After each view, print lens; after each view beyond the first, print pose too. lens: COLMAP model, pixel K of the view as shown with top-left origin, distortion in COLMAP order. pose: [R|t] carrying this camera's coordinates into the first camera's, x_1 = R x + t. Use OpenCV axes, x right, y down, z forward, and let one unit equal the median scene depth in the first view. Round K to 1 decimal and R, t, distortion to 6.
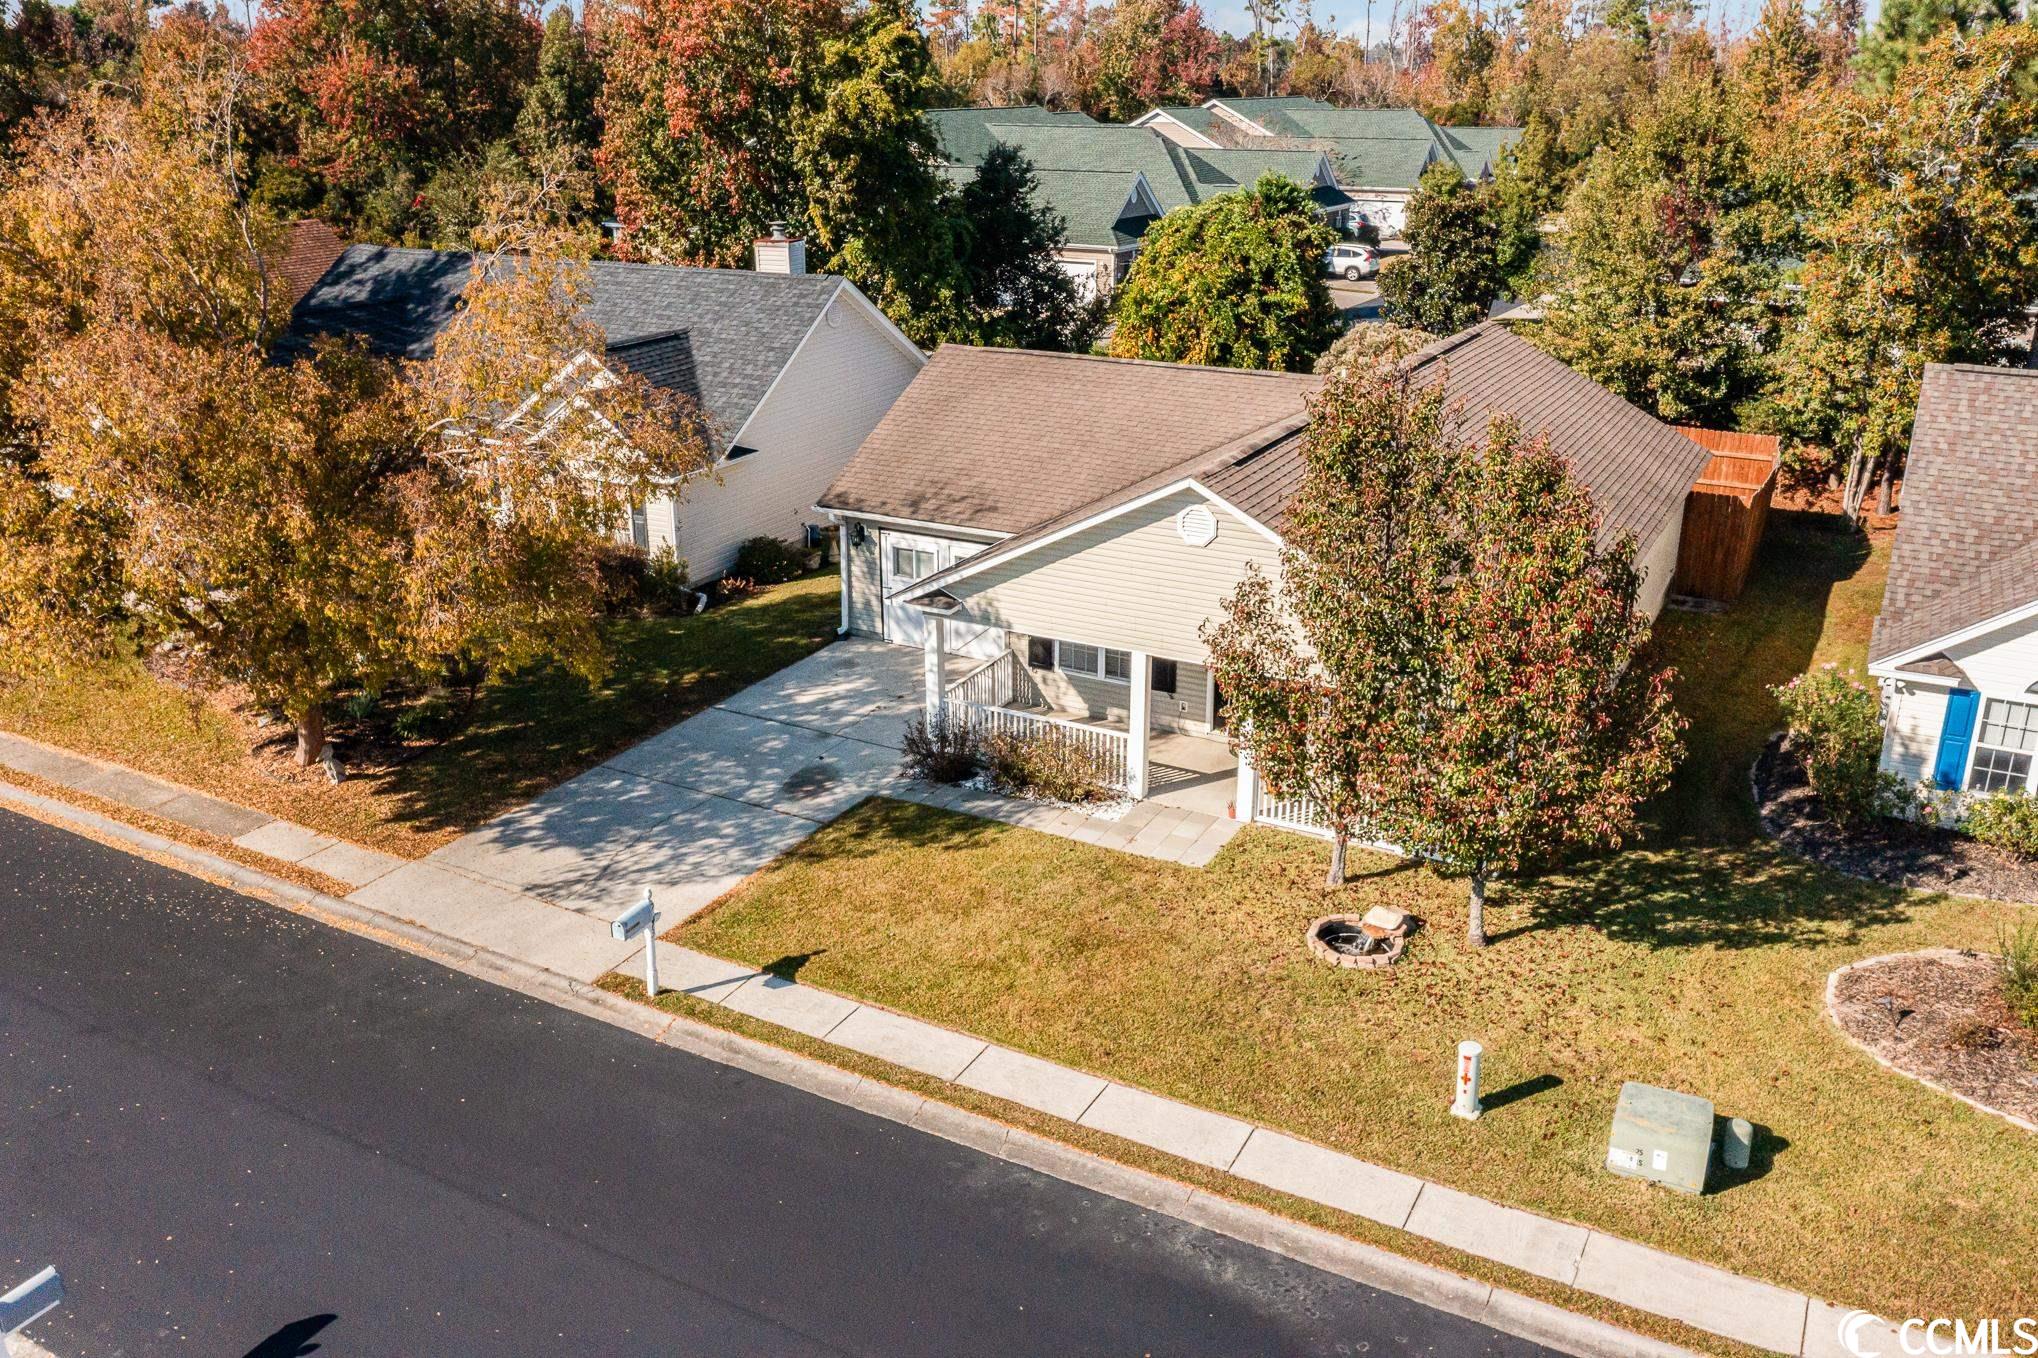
lens RADIAL K [[1609.1, 0, 1020.1], [0, 1609.1, 668.7], [0, 0, 1]] dist [0.017165, -0.001075]
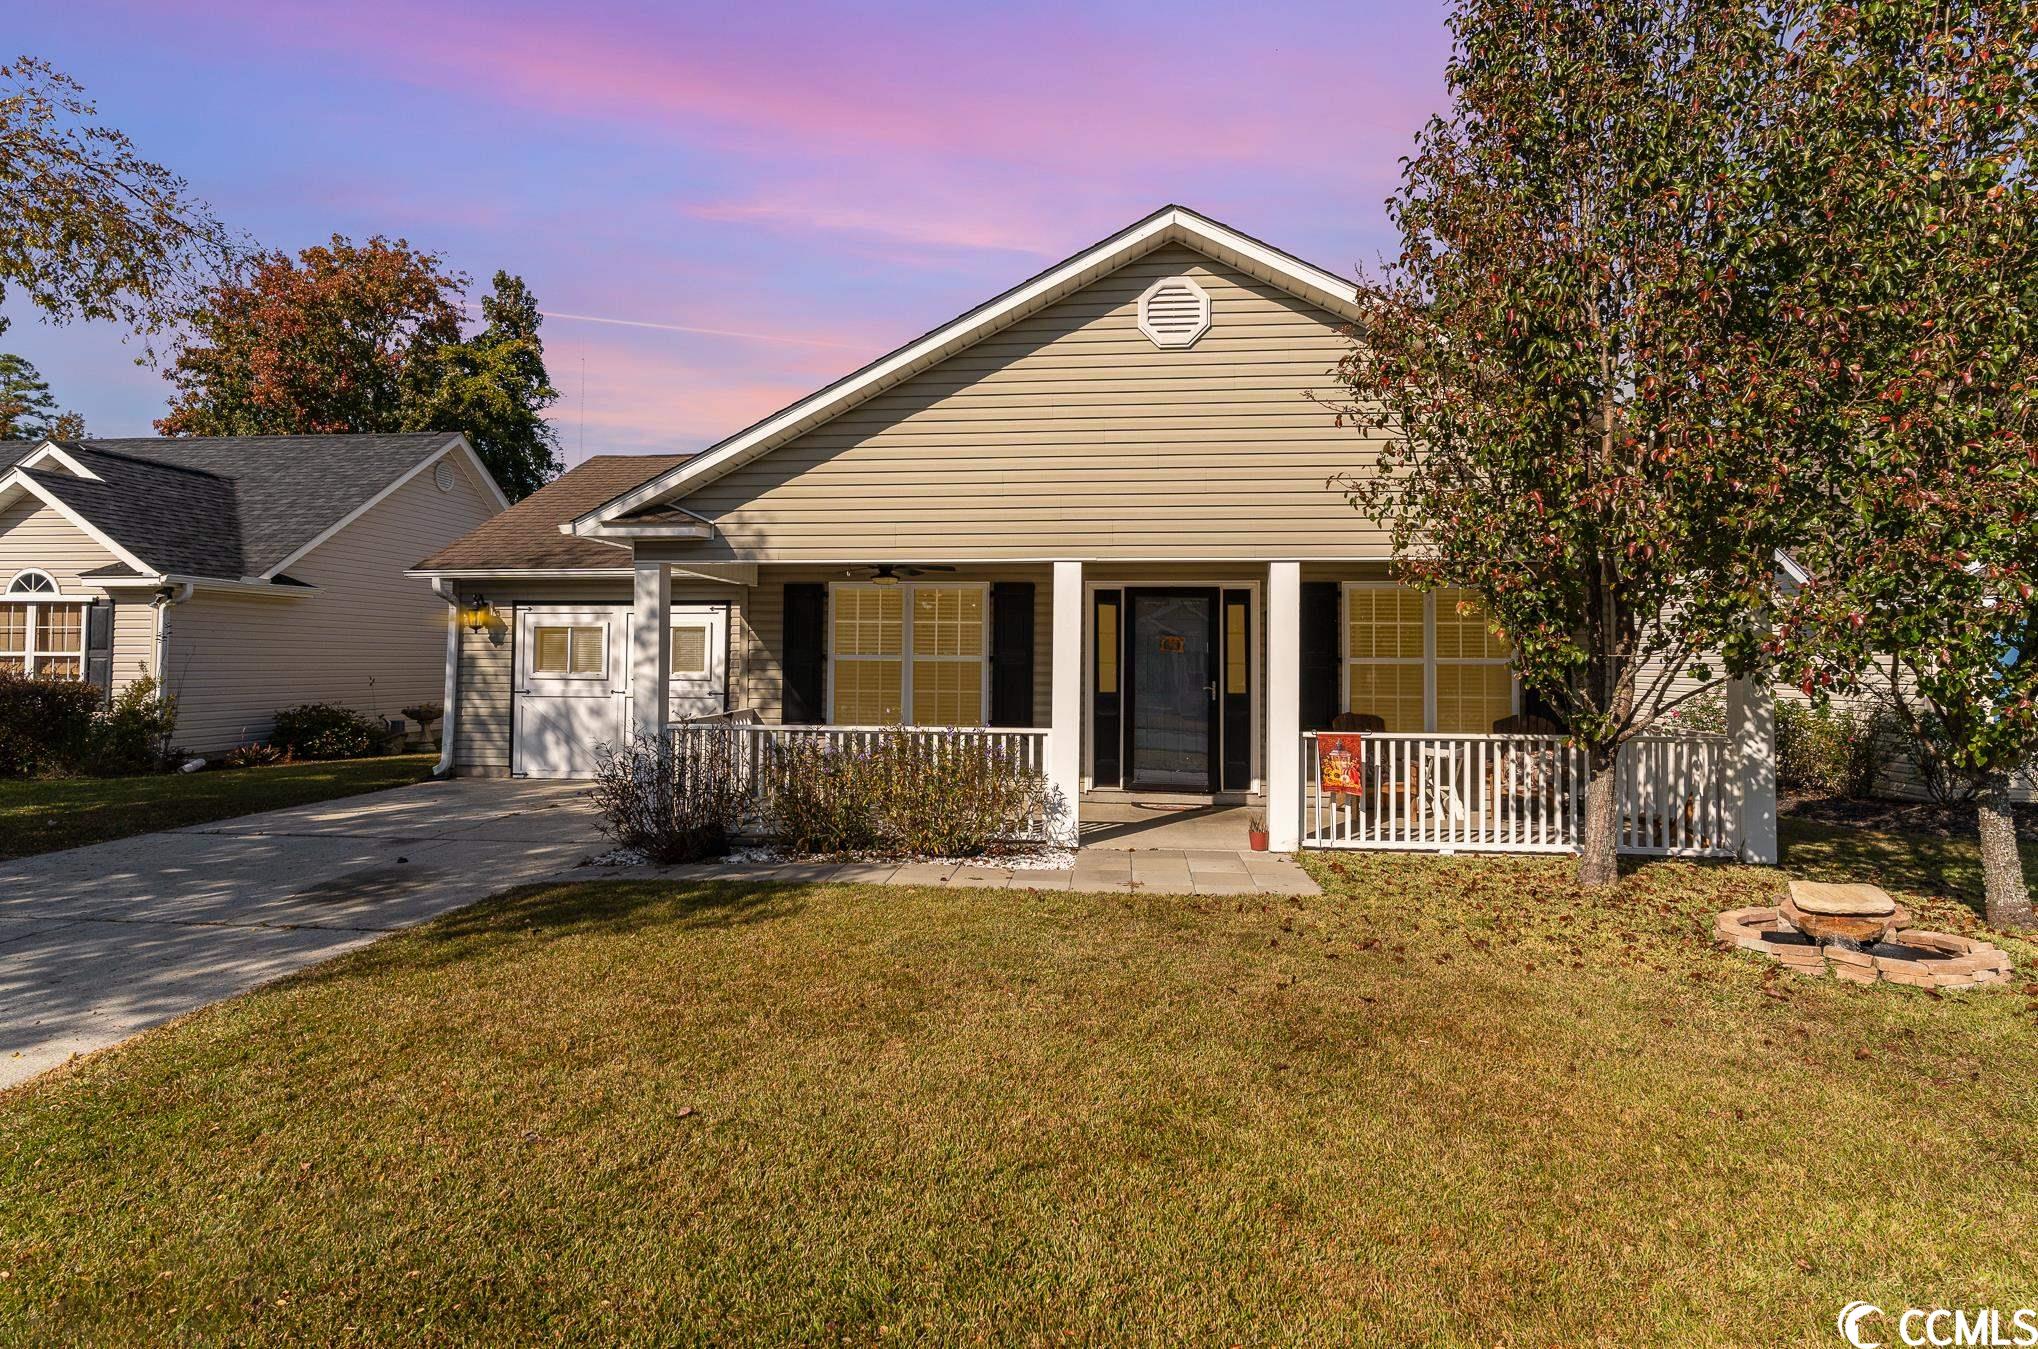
lens RADIAL K [[1053.9, 0, 1001.4], [0, 1053.9, 626.2], [0, 0, 1]] dist [-0.002984, 0.001170]
pose [[0.923427, 0.021780, 0.383155, -0.090753], [0.125080, 0.926793, -0.354132, 0.144344], [-0.362818, 0.374940, 0.853102, 0.732867]]
